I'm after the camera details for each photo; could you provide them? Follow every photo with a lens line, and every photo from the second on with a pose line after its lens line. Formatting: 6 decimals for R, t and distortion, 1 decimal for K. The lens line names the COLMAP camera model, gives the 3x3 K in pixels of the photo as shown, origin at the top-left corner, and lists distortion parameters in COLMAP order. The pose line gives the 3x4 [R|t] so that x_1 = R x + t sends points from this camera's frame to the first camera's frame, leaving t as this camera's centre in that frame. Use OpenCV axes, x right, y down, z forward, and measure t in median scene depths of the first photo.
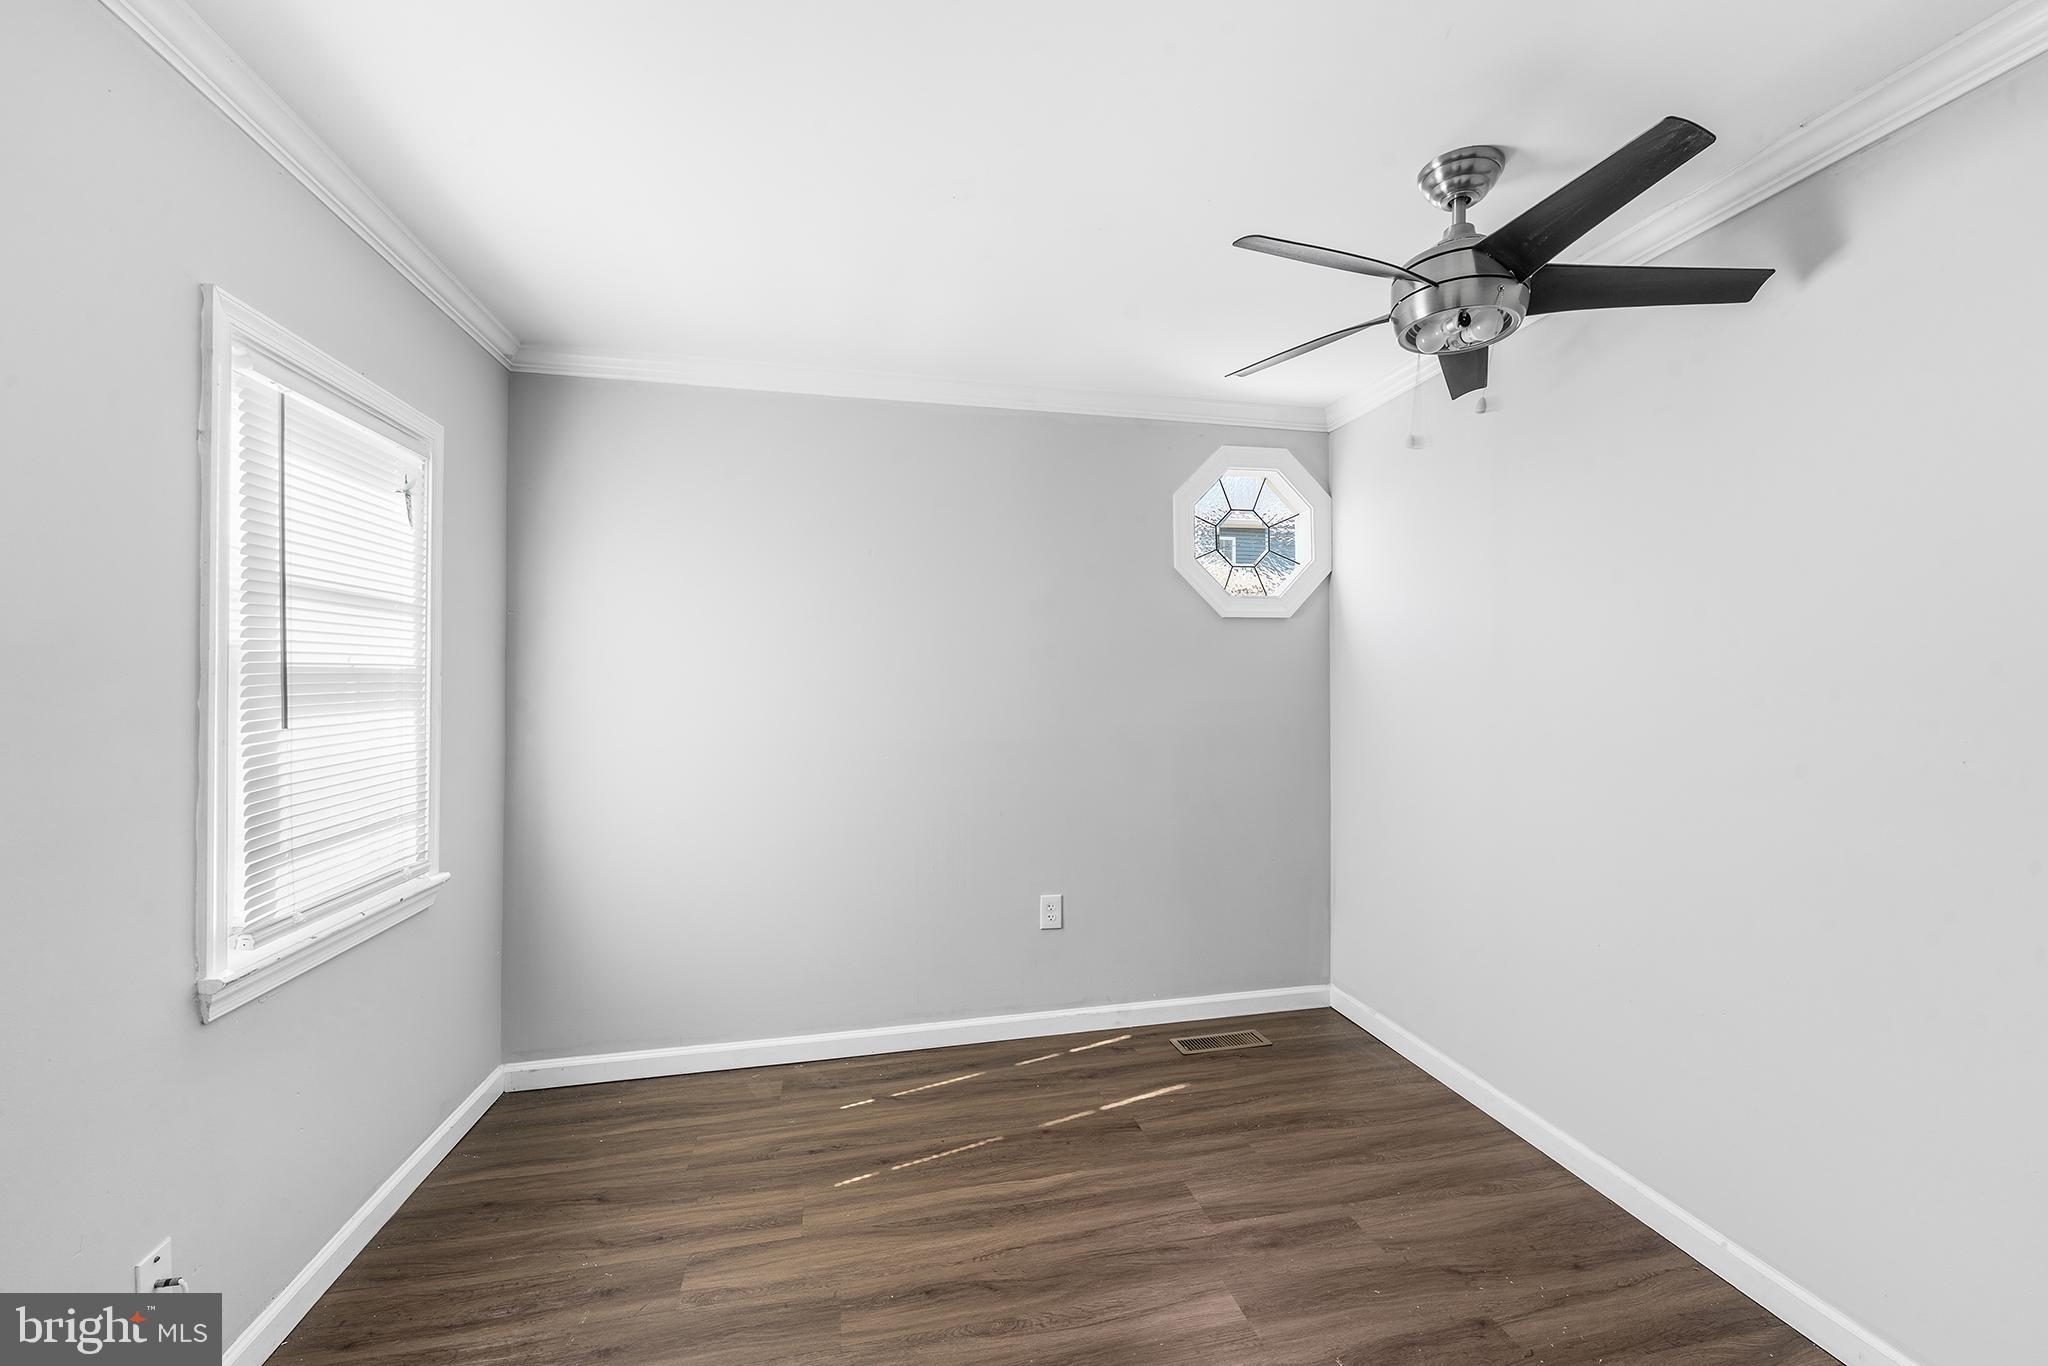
lens RADIAL K [[831.4, 0, 1030.4], [0, 831.4, 683.3], [0, 0, 1]] dist [0.002218, 0.000036]
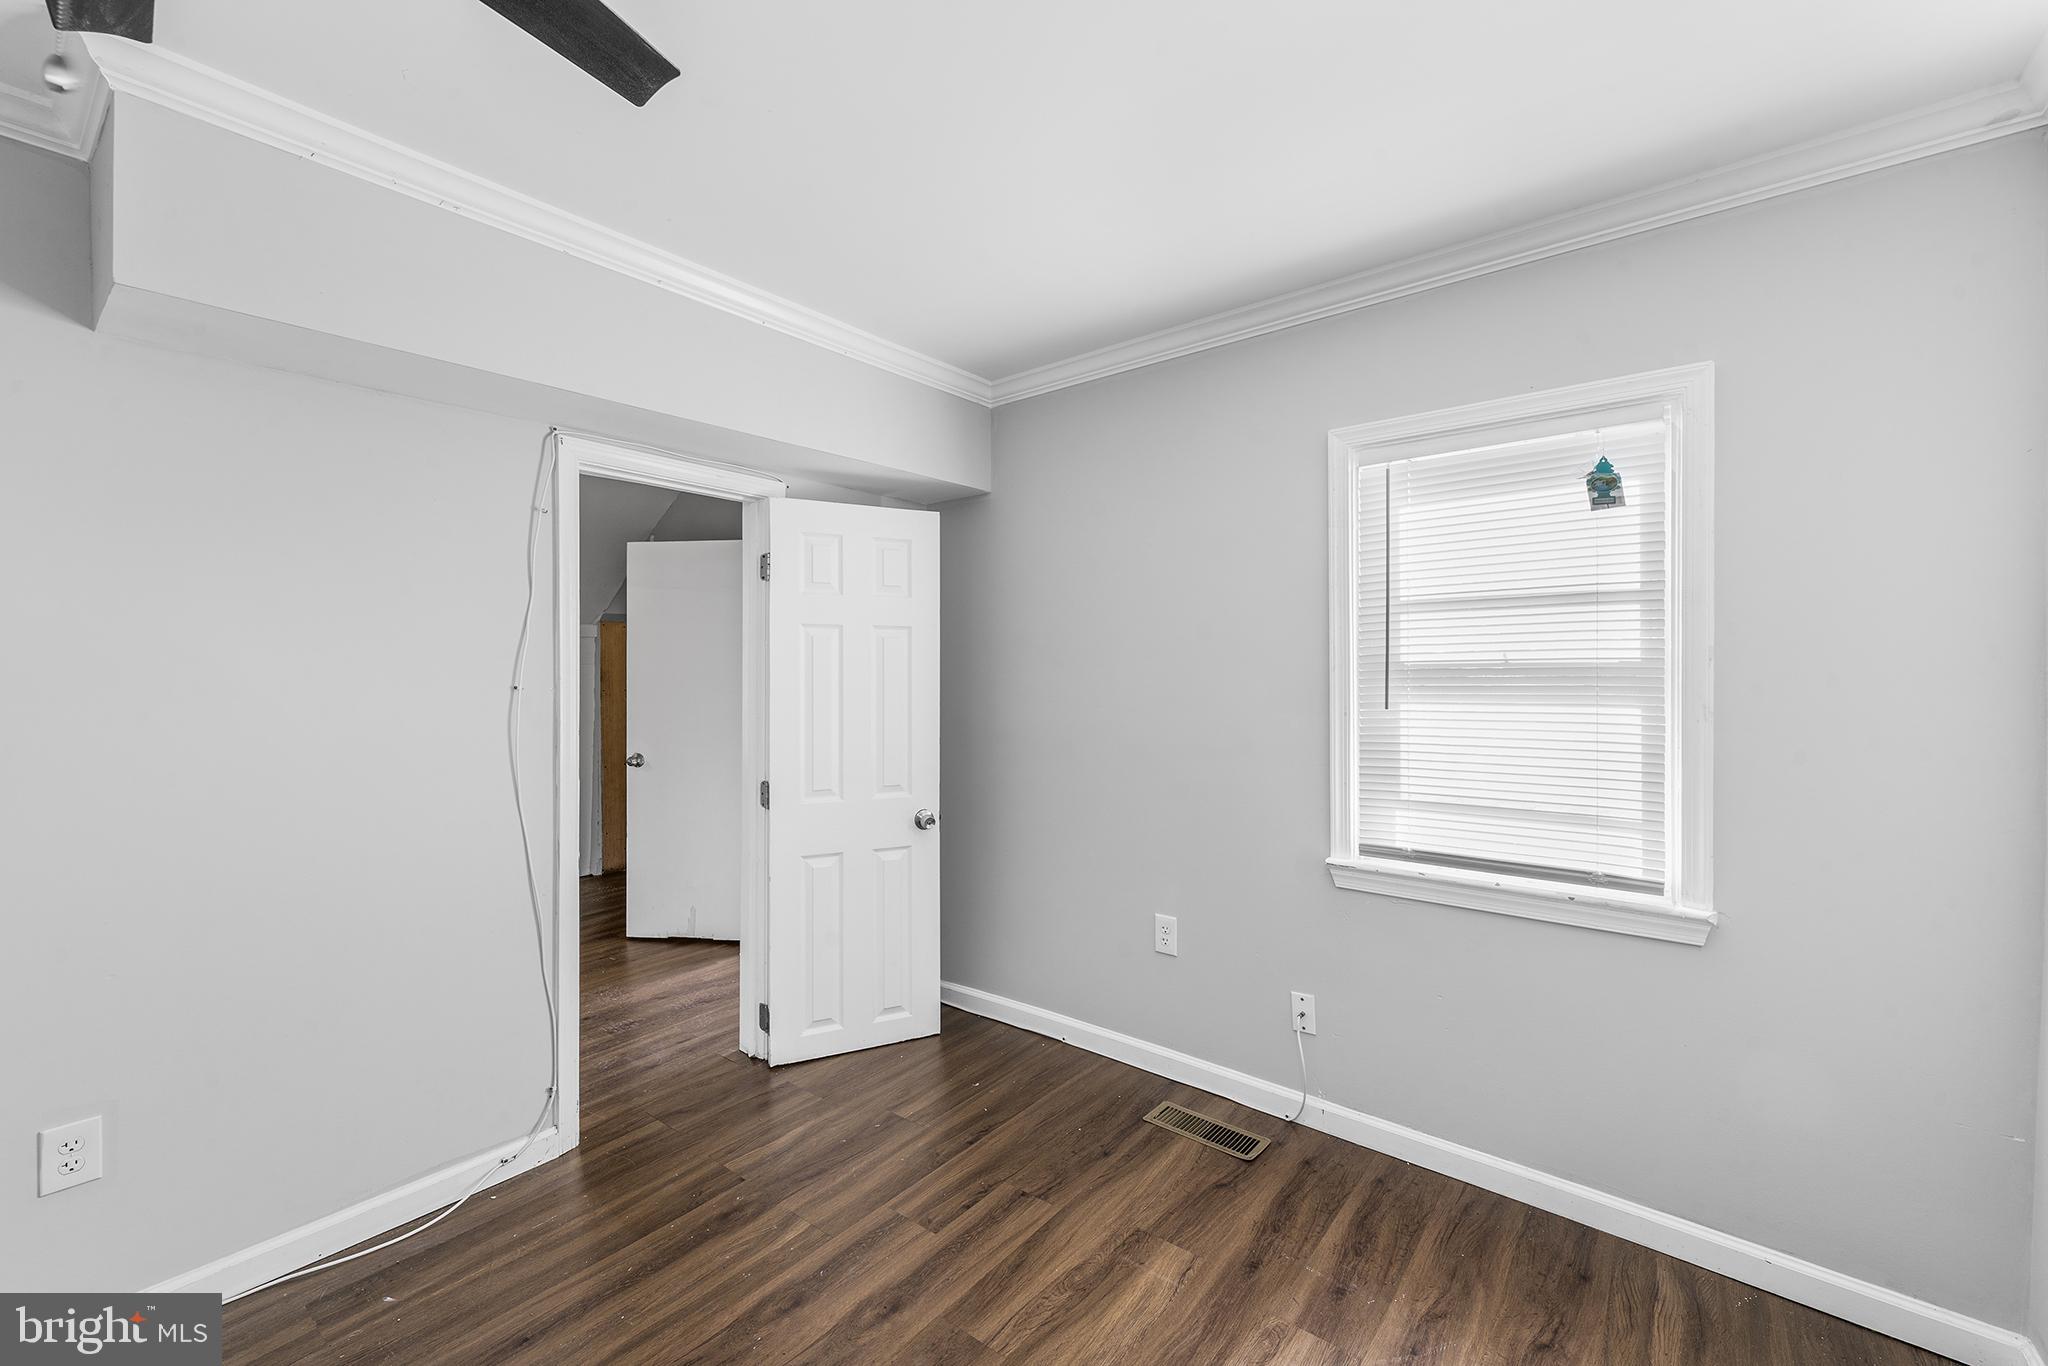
lens RADIAL K [[831.4, 0, 1030.4], [0, 831.4, 683.3], [0, 0, 1]] dist [0.002218, 0.000036]
pose [[-0.767317, 0.005956, -0.641240, 0.404333], [-0.004438, 0.999884, 0.014599, -0.005091], [0.641253, 0.014048, -0.767201, 1.508603]]
